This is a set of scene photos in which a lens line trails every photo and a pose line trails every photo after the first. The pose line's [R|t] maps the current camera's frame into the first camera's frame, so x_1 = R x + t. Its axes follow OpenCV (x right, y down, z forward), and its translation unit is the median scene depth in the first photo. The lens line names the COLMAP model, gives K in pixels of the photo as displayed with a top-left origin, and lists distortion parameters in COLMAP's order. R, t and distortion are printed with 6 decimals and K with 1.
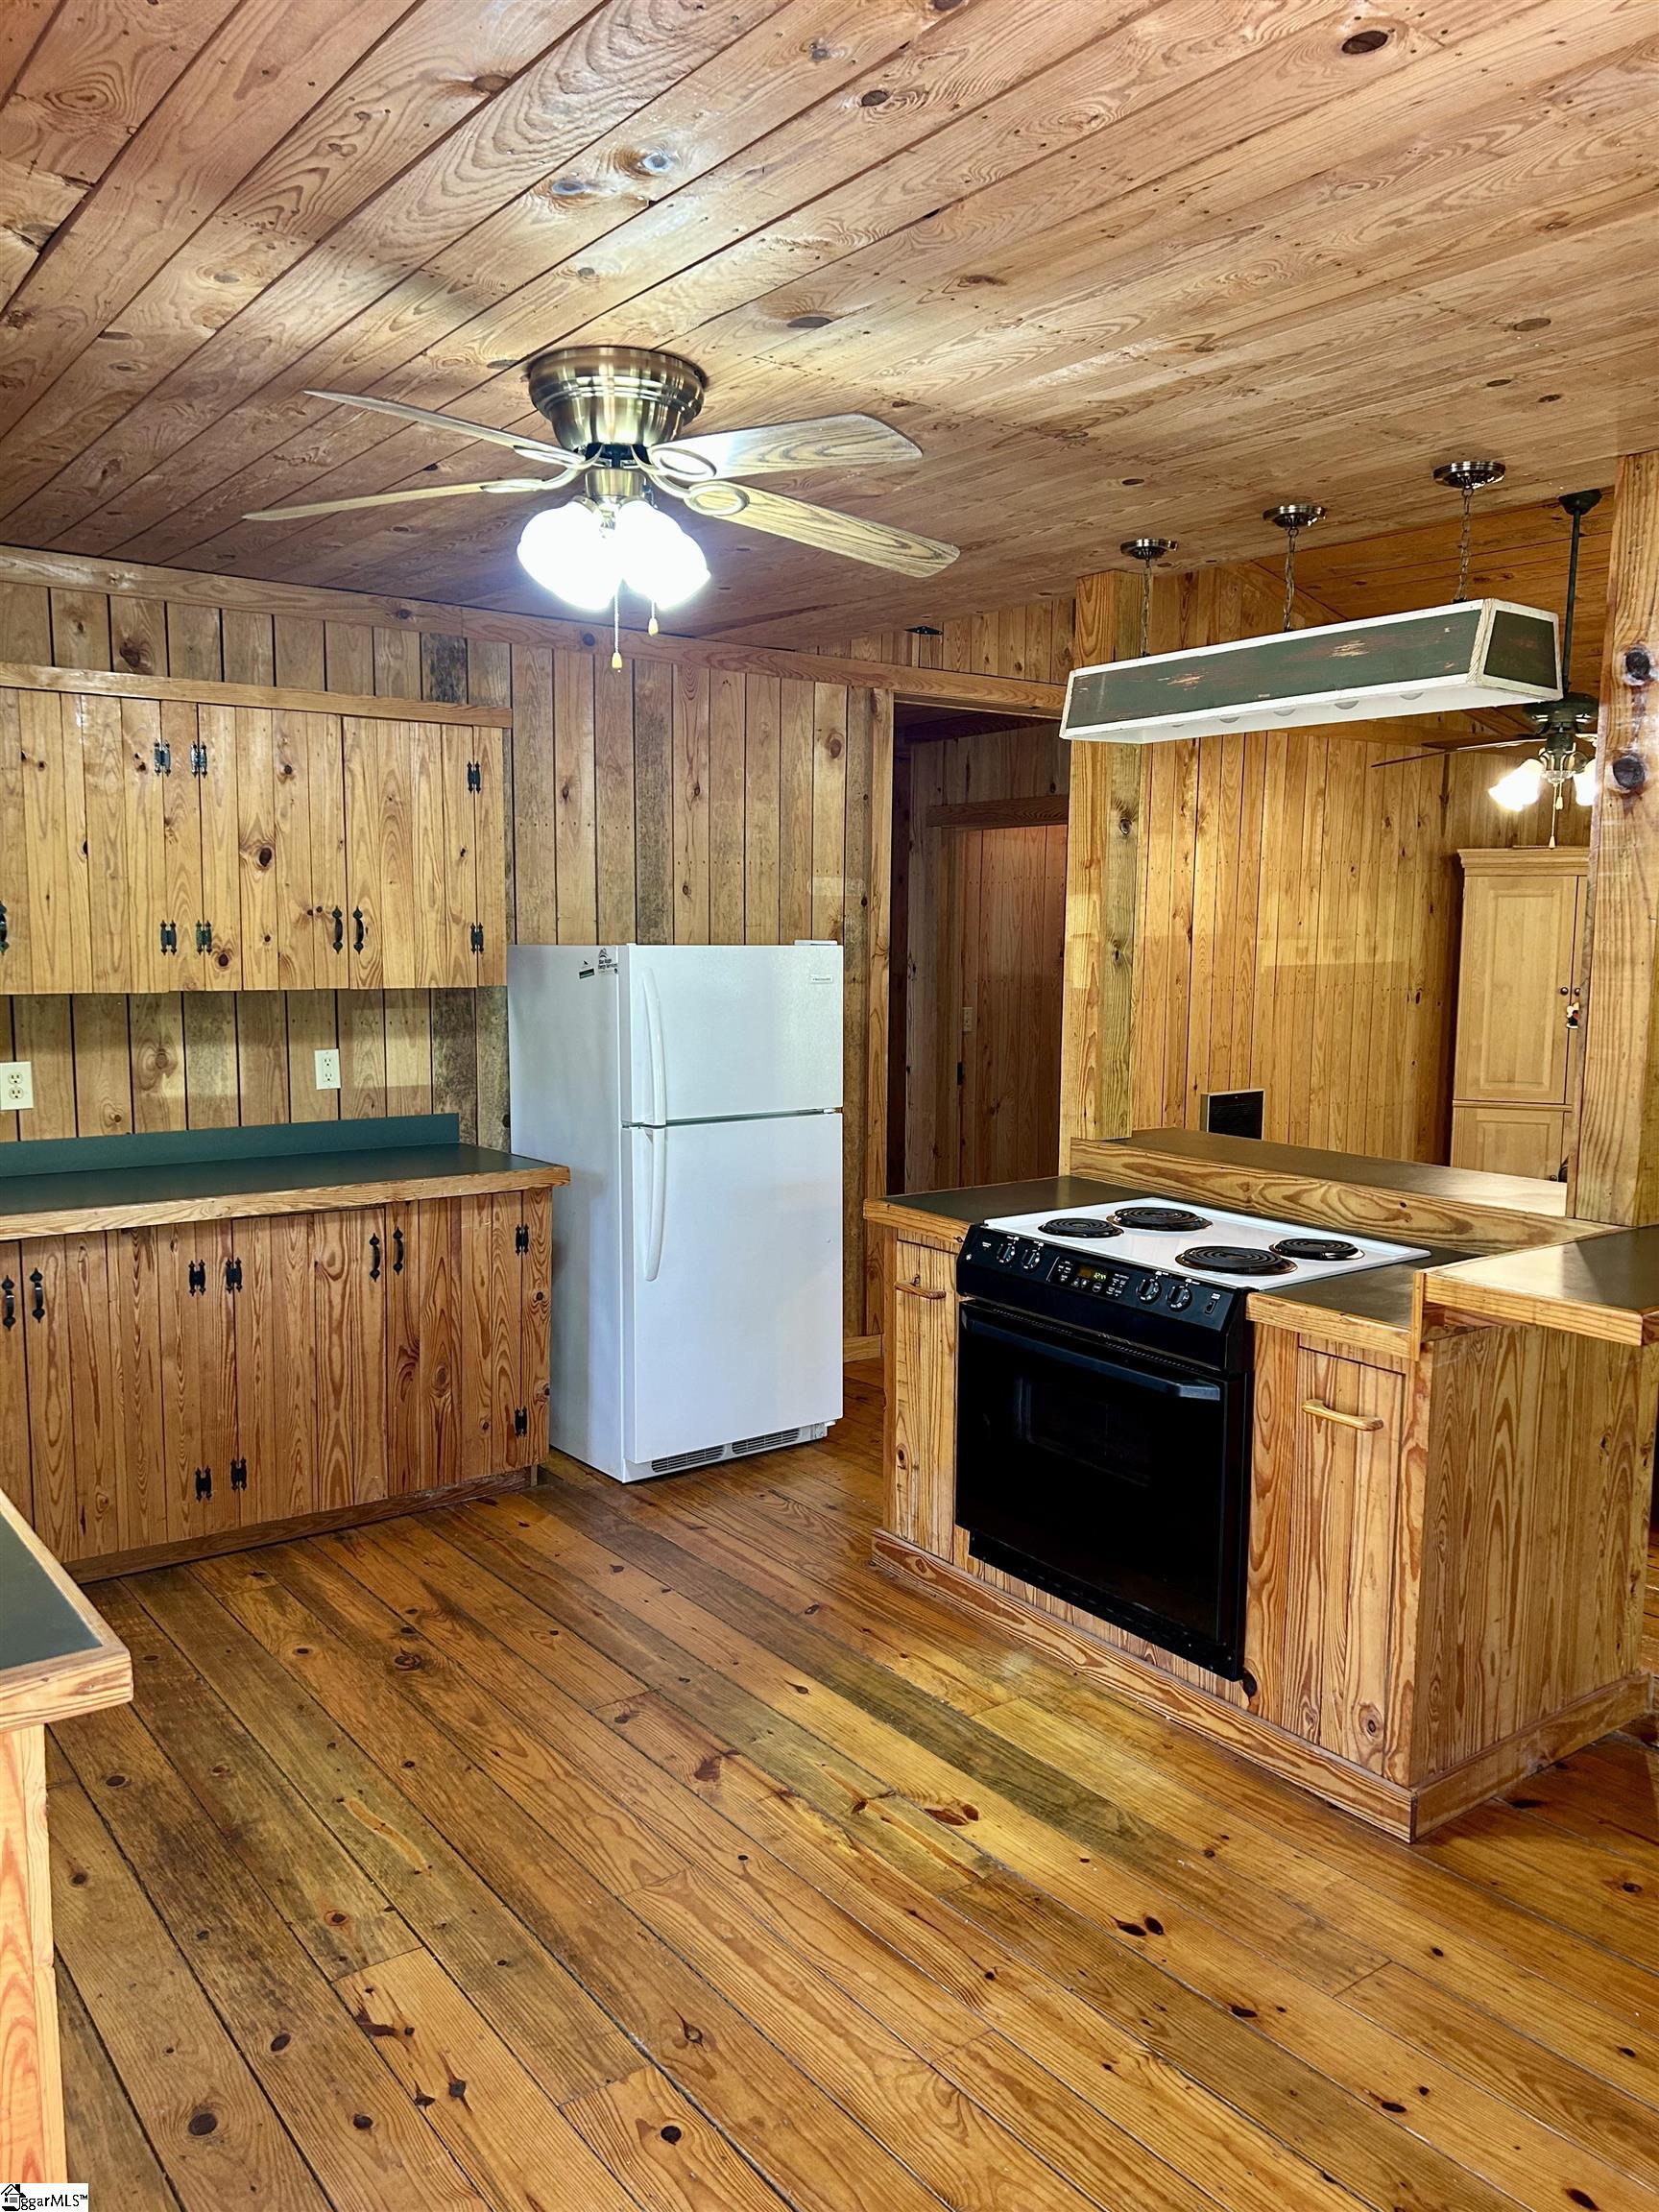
lens RADIAL K [[1647.2, 0, 841.3], [0, 1647.2, 1131.6], [0, 0, 1]] dist [0.053367, -0.070215]
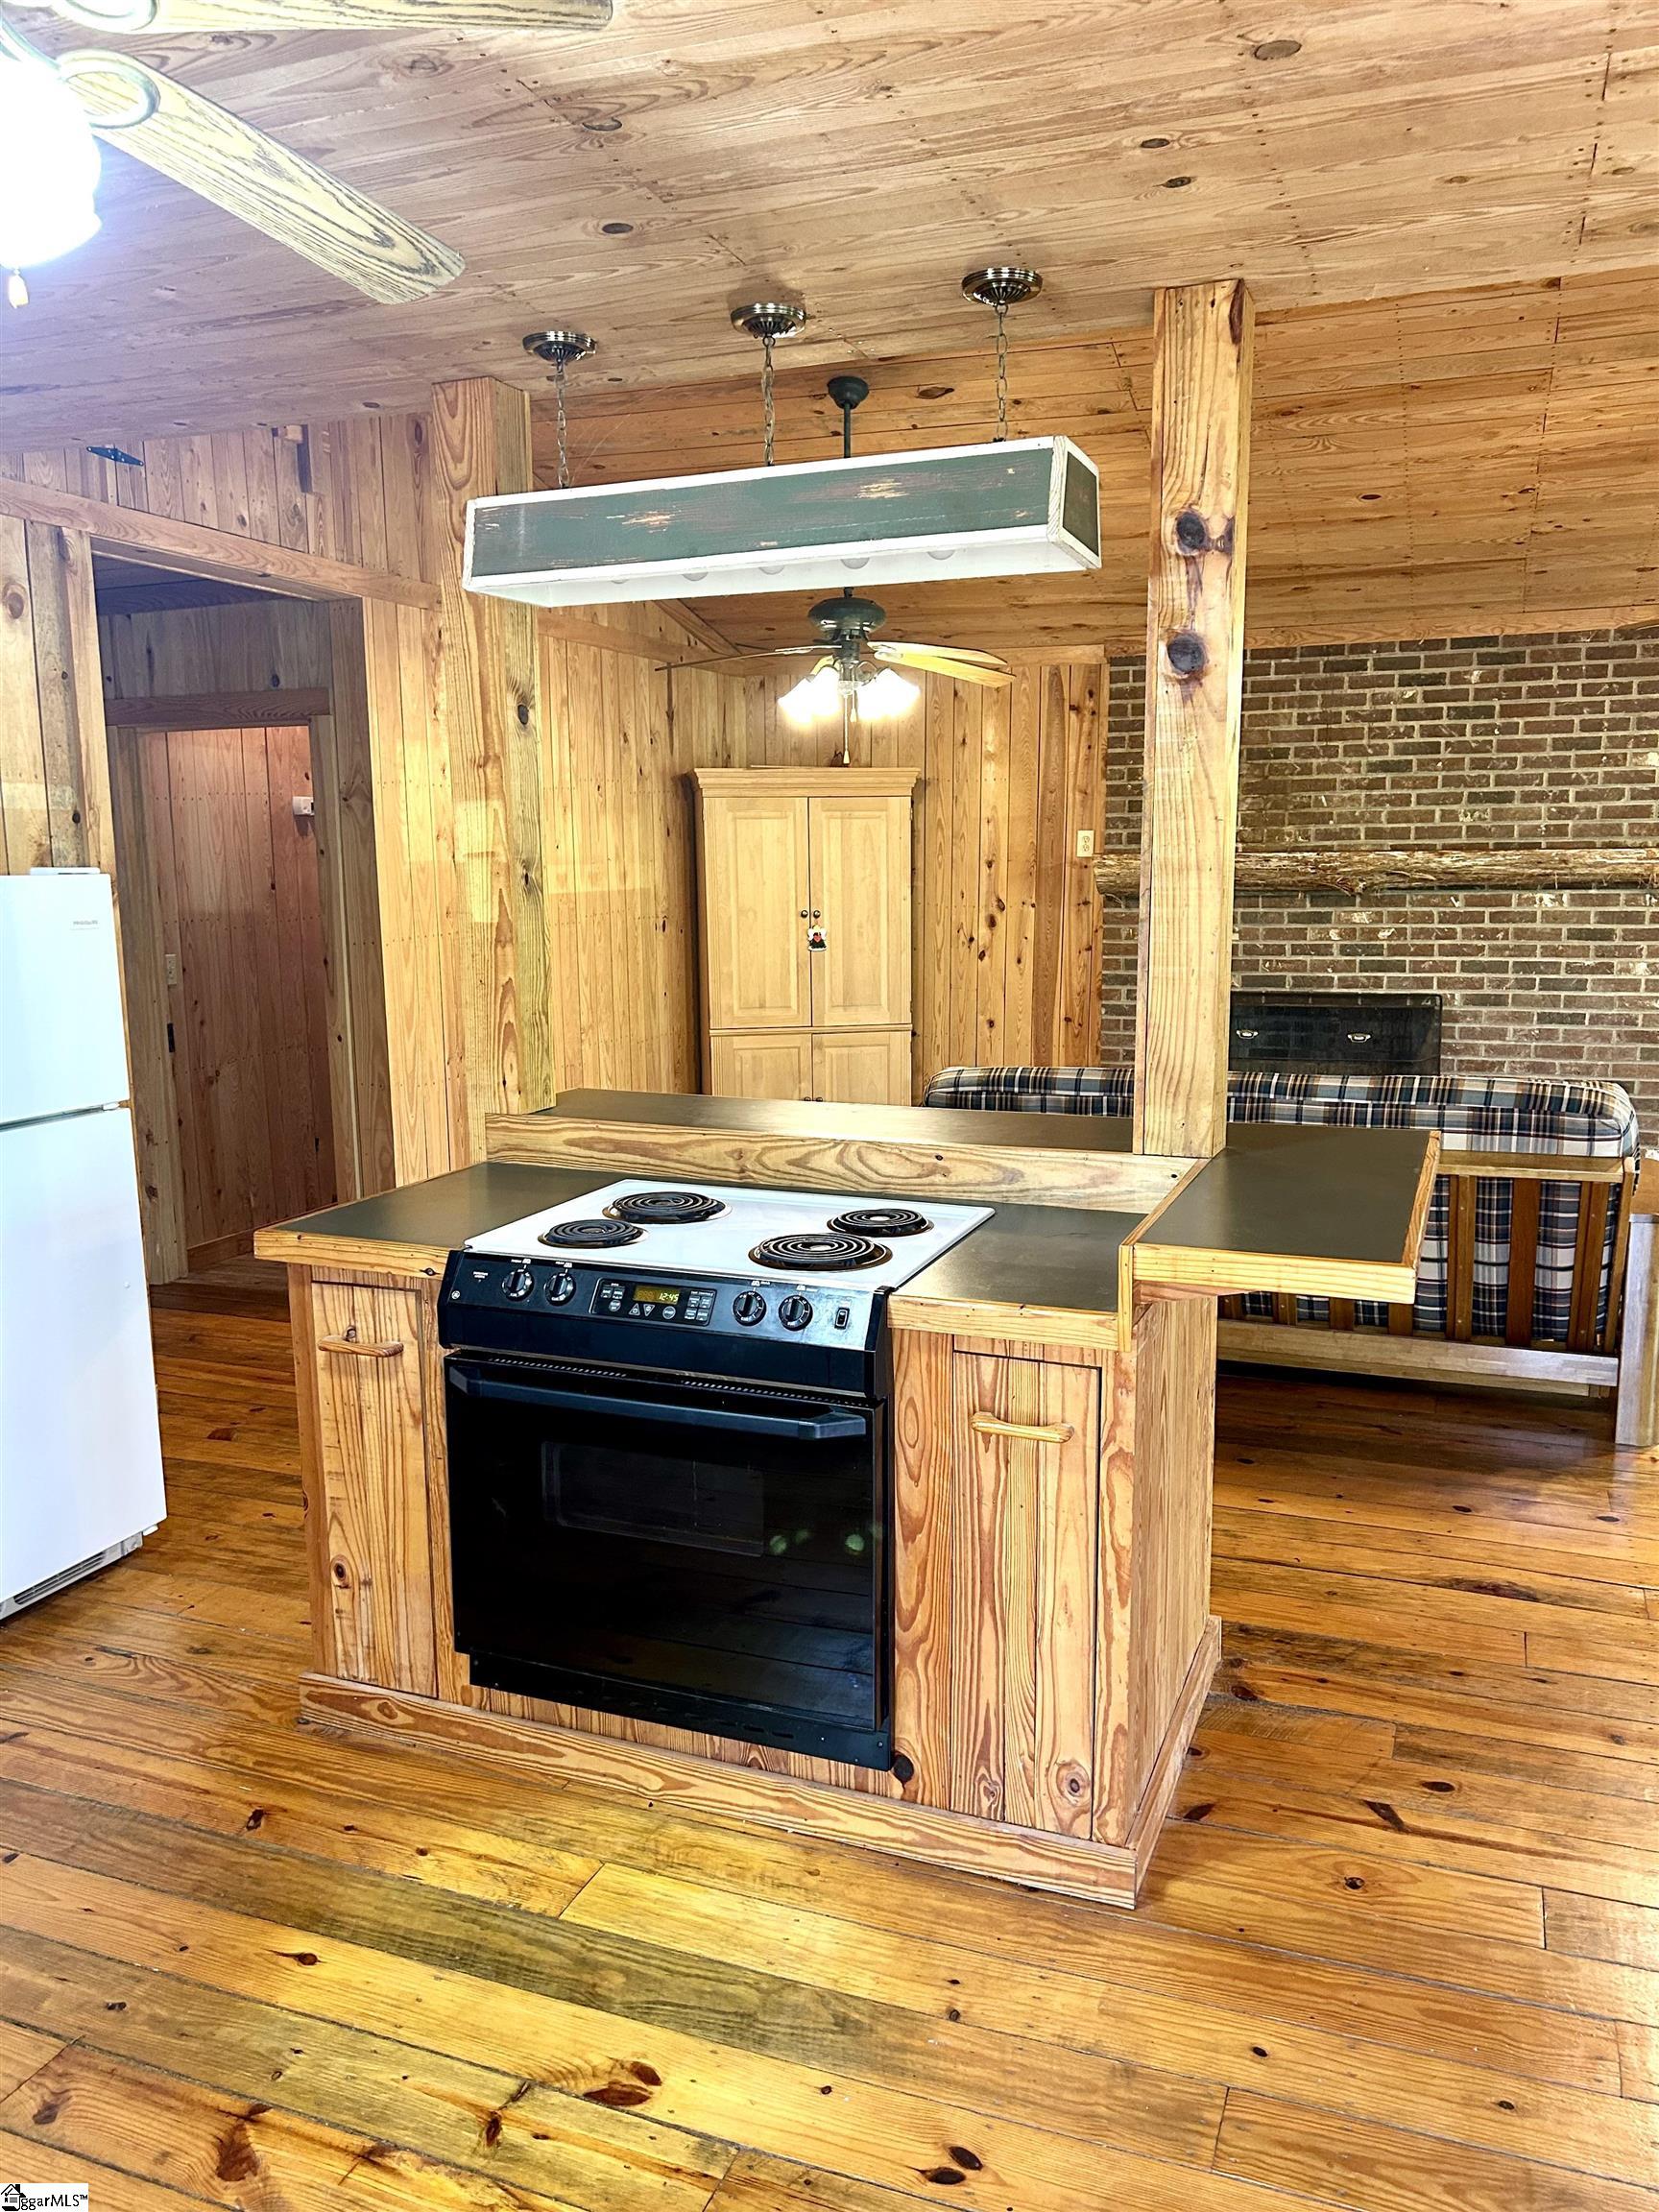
lens RADIAL K [[1647.2, 0, 841.3], [0, 1647.2, 1131.6], [0, 0, 1]] dist [0.053367, -0.070215]
pose [[0.850991, -0.101642, 0.515251, -0.161697], [0.081868, 0.994773, 0.061022, -0.028595], [-0.518760, -0.009746, 0.854864, 0.312477]]
